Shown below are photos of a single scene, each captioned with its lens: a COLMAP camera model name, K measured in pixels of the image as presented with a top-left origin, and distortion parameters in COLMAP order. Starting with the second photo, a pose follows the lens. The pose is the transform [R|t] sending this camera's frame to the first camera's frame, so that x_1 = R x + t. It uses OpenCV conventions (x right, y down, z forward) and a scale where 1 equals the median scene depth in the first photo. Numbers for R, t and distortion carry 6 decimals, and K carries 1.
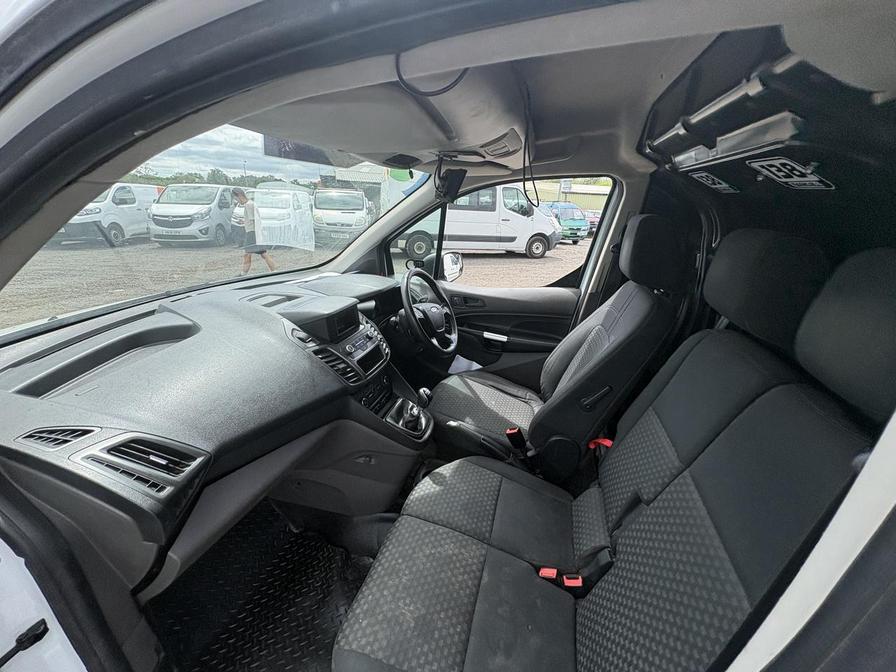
lens RADIAL K [[358.6, 0, 453.3], [0, 358.6, 335.4], [0, 0, 1]] dist [0.002971, 0.000539]
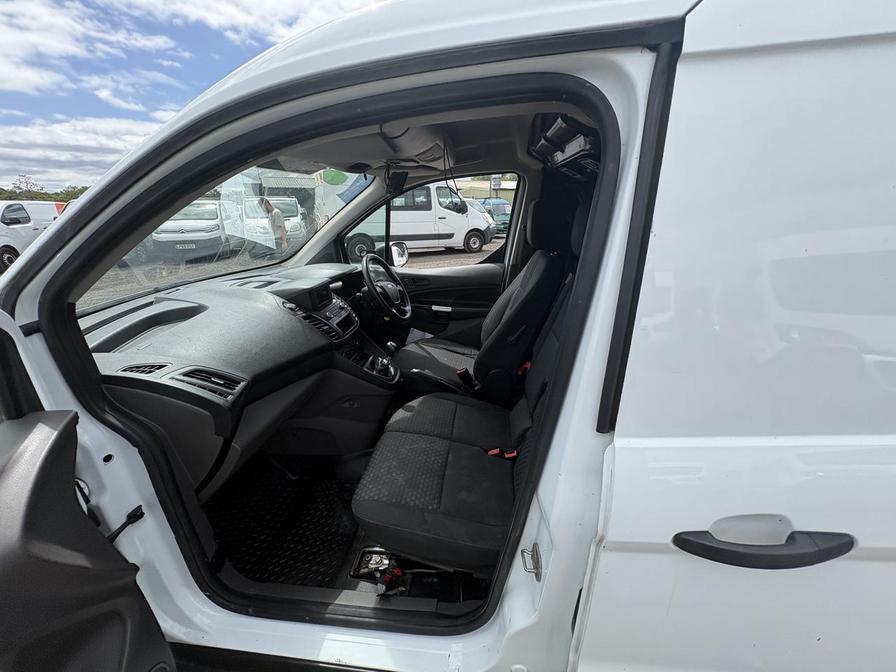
lens RADIAL K [[360.2, 0, 453.3], [0, 360.2, 339.2], [0, 0, 1]] dist [0.003266, 0.000718]
pose [[0.984729, -0.103658, 0.139869, -0.036118], [0.102892, 0.994611, 0.012715, 0.132744], [-0.140434, 0.001871, 0.990088, -0.295017]]
